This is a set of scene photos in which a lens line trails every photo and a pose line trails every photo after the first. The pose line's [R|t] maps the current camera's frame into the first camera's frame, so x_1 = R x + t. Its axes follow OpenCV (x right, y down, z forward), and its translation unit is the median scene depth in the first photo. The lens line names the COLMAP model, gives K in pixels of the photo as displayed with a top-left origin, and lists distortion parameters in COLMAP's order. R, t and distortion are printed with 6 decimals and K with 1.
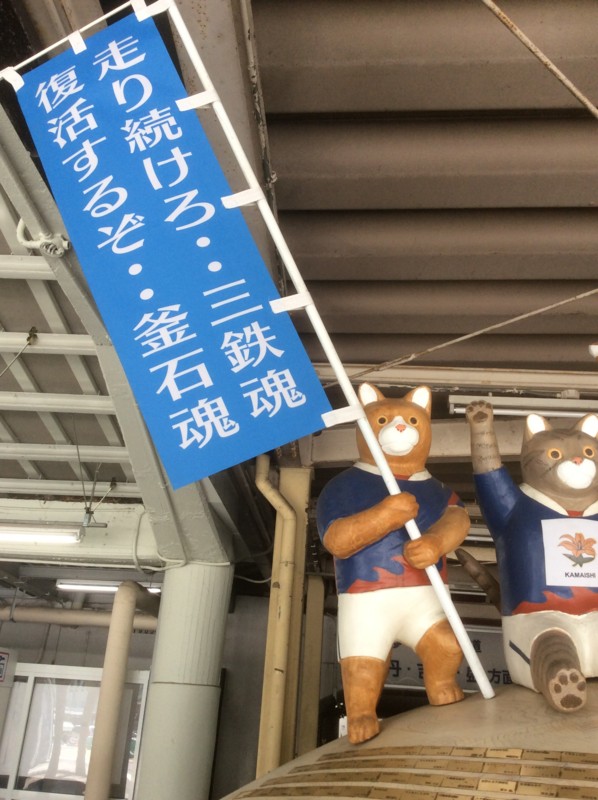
lens RADIAL K [[747.5, 0, 299.0], [0, 747.5, 400.0], [0, 0, 1]] dist [0.127889, -0.208340]
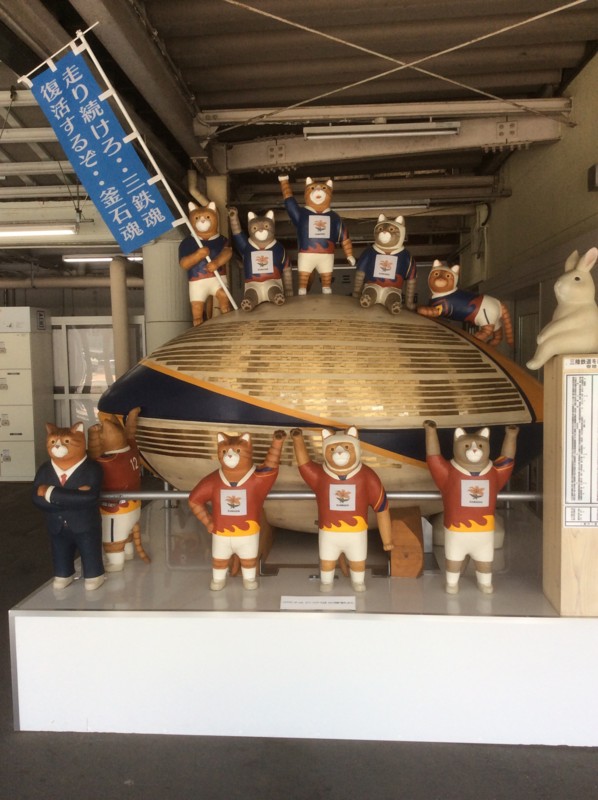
lens RADIAL K [[747.5, 0, 299.0], [0, 747.5, 400.0], [0, 0, 1]] dist [0.127889, -0.208340]
pose [[0.996387, -0.084784, -0.004878, 0.439560], [0.077932, 0.890015, 0.449221, -0.591575], [-0.033746, -0.447978, 0.893407, -1.775367]]
